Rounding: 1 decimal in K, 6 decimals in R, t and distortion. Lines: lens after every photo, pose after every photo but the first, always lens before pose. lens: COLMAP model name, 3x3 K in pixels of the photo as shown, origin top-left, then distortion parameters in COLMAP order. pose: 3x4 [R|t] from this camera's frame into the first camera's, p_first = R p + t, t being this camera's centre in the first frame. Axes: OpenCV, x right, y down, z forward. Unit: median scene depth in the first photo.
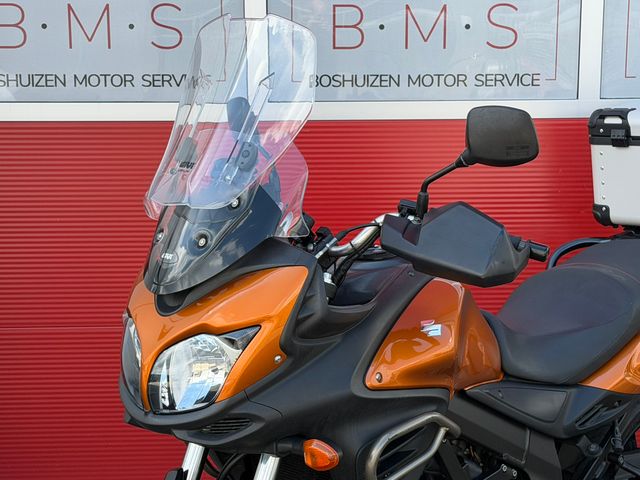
lens RADIAL K [[1349.6, 0, 324.4], [0, 1349.6, 258.7], [0, 0, 1]] dist [0.137811, 0.000000]
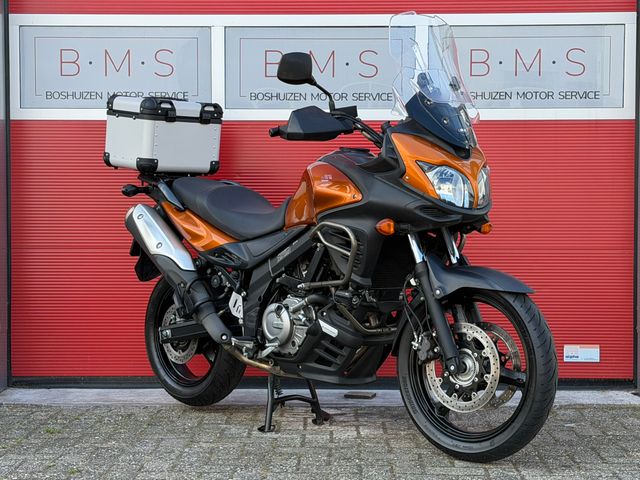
lens RADIAL K [[1349.6, 0, 326.2], [0, 1349.6, 250.4], [0, 0, 1]] dist [0.137811, 0.000000]
pose [[0.999086, 0.007633, -0.042048, 0.189567], [-0.013004, 0.991564, -0.128968, 0.330863], [0.040709, 0.129397, 0.990757, -0.742848]]
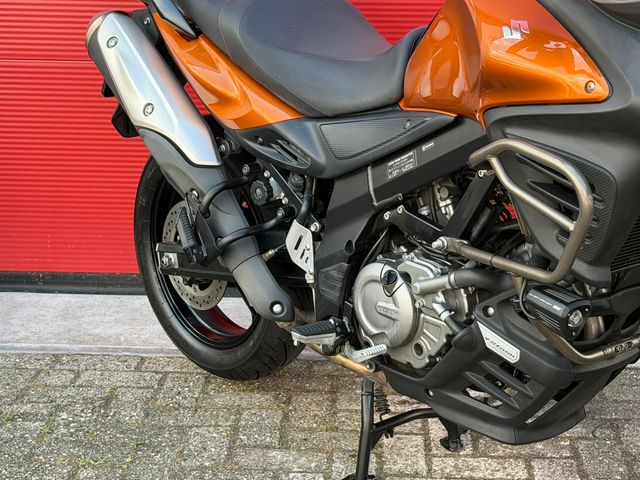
lens RADIAL K [[1349.6, 0, 325.1], [0, 1349.6, 263.6], [0, 0, 1]] dist [0.137811, 0.000000]
pose [[0.996970, 0.033311, -0.070290, 0.080139], [-0.022992, 0.989482, 0.142821, 0.066109], [0.074308, -0.140772, 0.987250, 0.112472]]
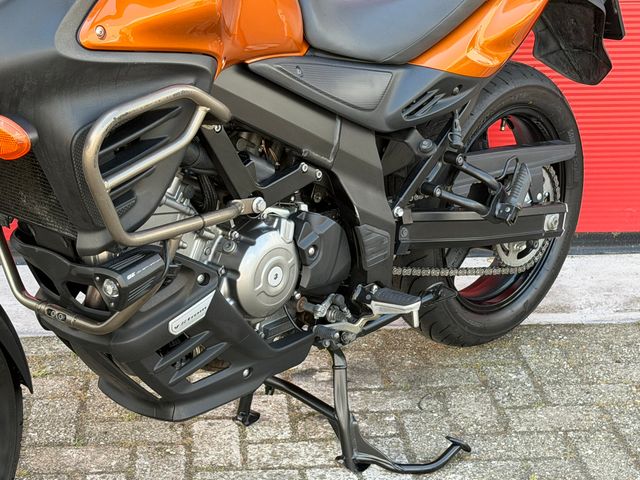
lens RADIAL K [[1349.6, 0, 327.7], [0, 1349.6, 266.6], [0, 0, 1]] dist [0.137811, 0.000000]
pose [[0.997995, -0.005455, 0.063059, 0.090035], [-0.007217, 0.979974, 0.198996, 0.051711], [-0.062882, -0.199052, 0.977969, 0.212234]]
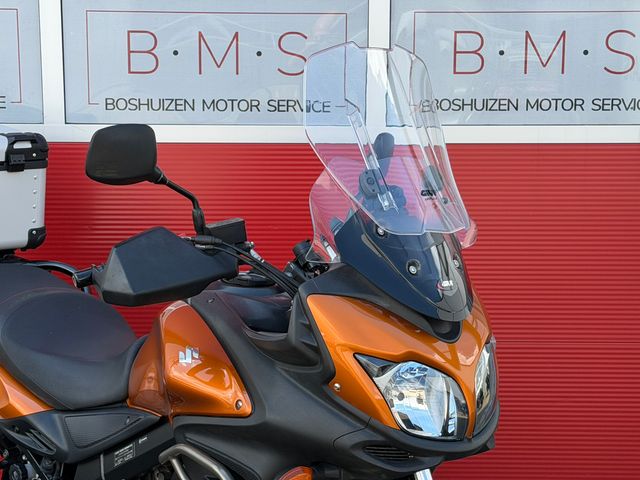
lens RADIAL K [[1349.6, 0, 328.0], [0, 1349.6, 252.5], [0, 0, 1]] dist [0.137811, 0.000000]
pose [[0.999813, 0.010927, -0.015963, 0.221496], [-0.011177, 0.999814, -0.015703, -0.005620], [0.015788, 0.015878, 0.999749, -0.031959]]
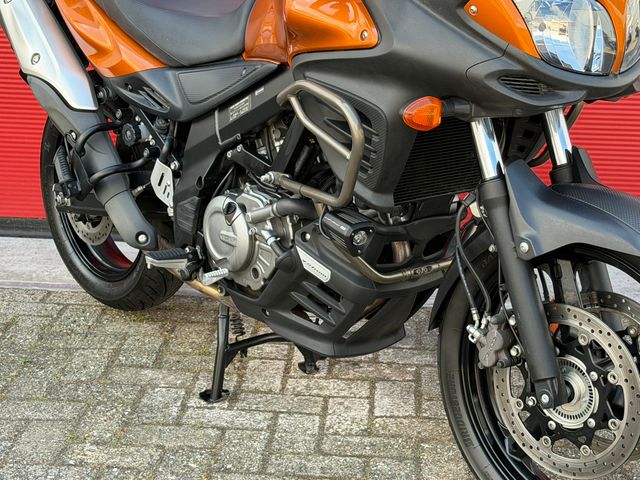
lens RADIAL K [[1349.6, 0, 321.5], [0, 1349.6, 256.1], [0, 0, 1]] dist [0.137811, 0.000000]
pose [[0.994276, 0.054318, -0.092003, 0.208731], [-0.040374, 0.988288, 0.147165, 0.083729], [0.098919, -0.142608, 0.984824, 0.015481]]
